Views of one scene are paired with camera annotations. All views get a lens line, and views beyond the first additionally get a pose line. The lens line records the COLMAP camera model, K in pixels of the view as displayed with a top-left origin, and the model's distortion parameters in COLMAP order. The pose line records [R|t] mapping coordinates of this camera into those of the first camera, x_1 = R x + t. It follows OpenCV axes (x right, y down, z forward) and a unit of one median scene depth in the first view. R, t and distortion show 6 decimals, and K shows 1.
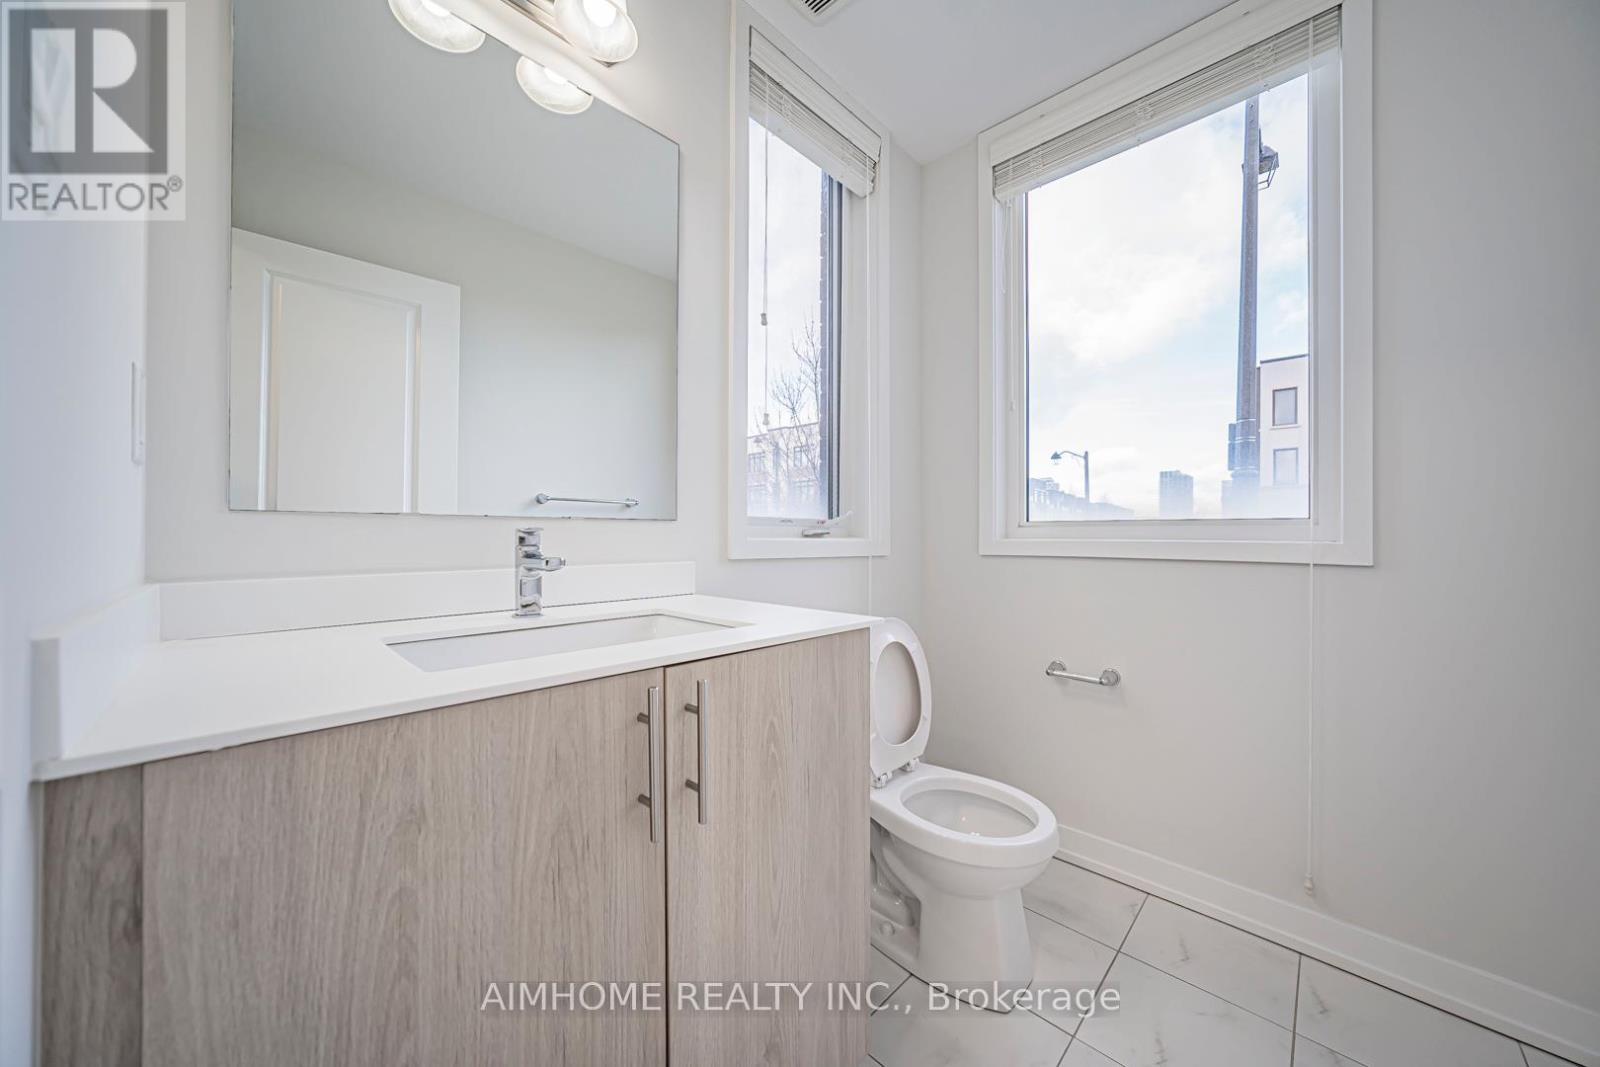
lens RADIAL K [[560.5, 0, 799.6], [0, 560.5, 535.7], [0, 0, 1]] dist [-0.016782, 0.002797]
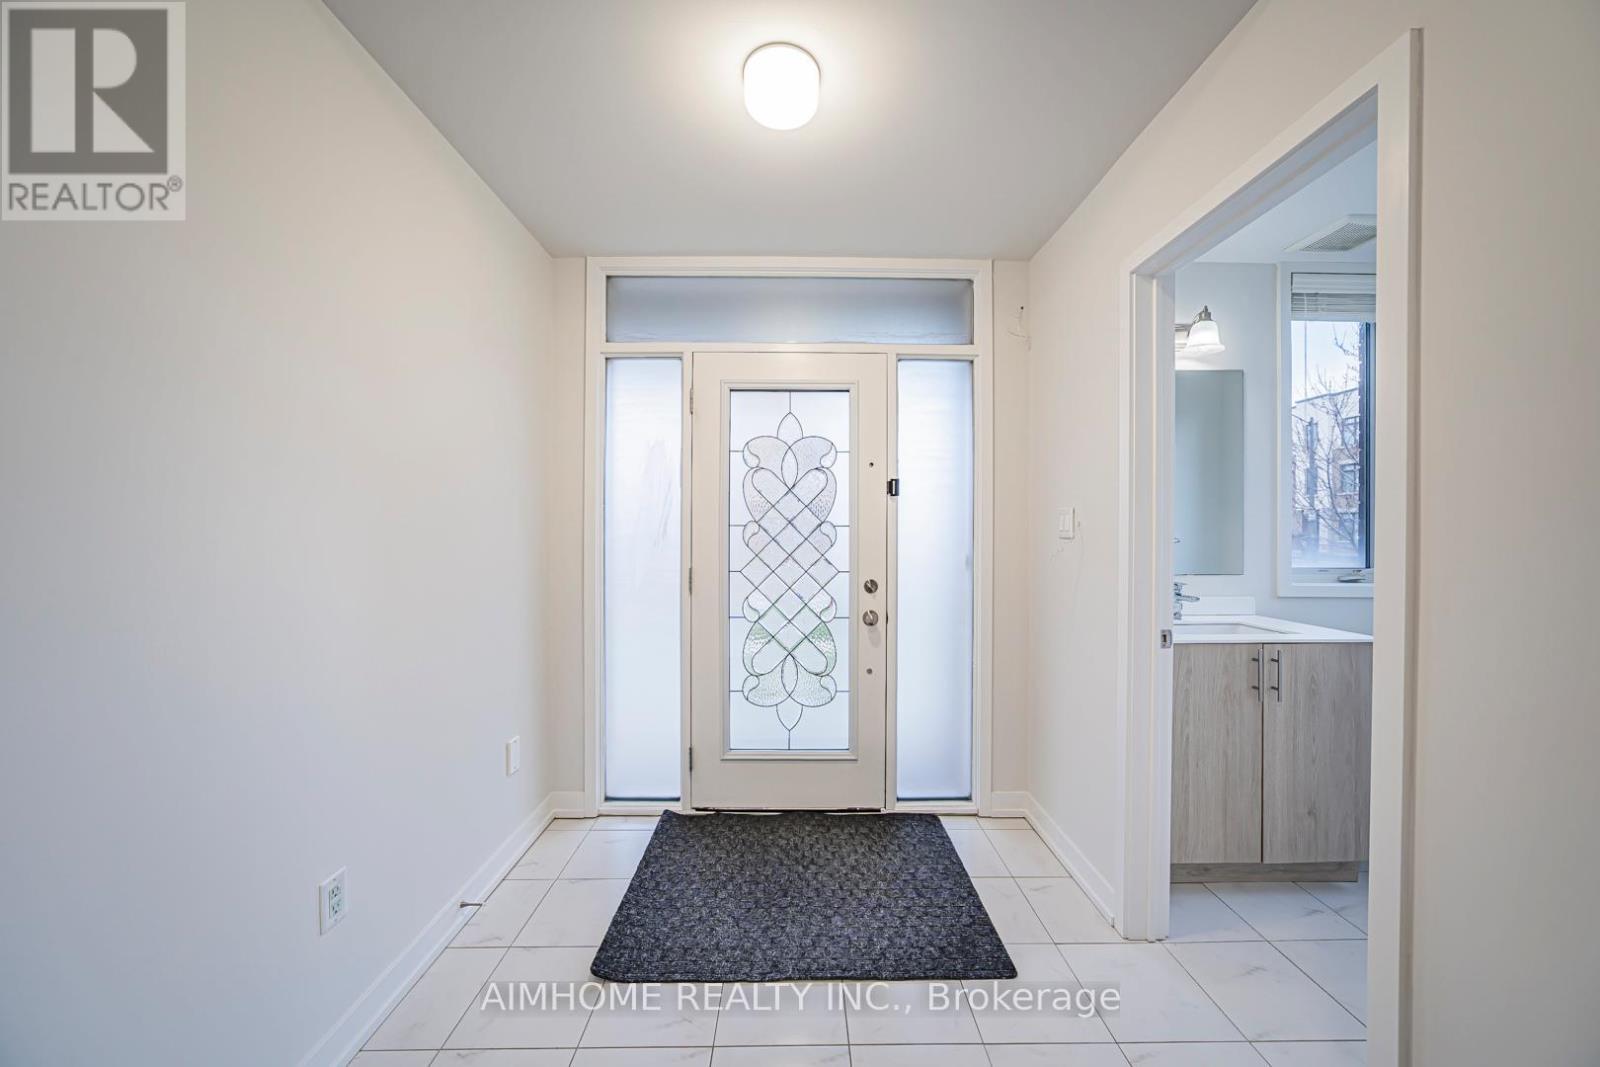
lens RADIAL K [[560.5, 0, 799.6], [0, 560.5, 532.4], [0, 0, 1]] dist [-0.016782, 0.002797]
pose [[0.704127, -0.000968, -0.710074, 0.085589], [0.001712, 0.999998, 0.000334, -0.283914], [0.710072, -0.001451, 0.704127, -2.235395]]
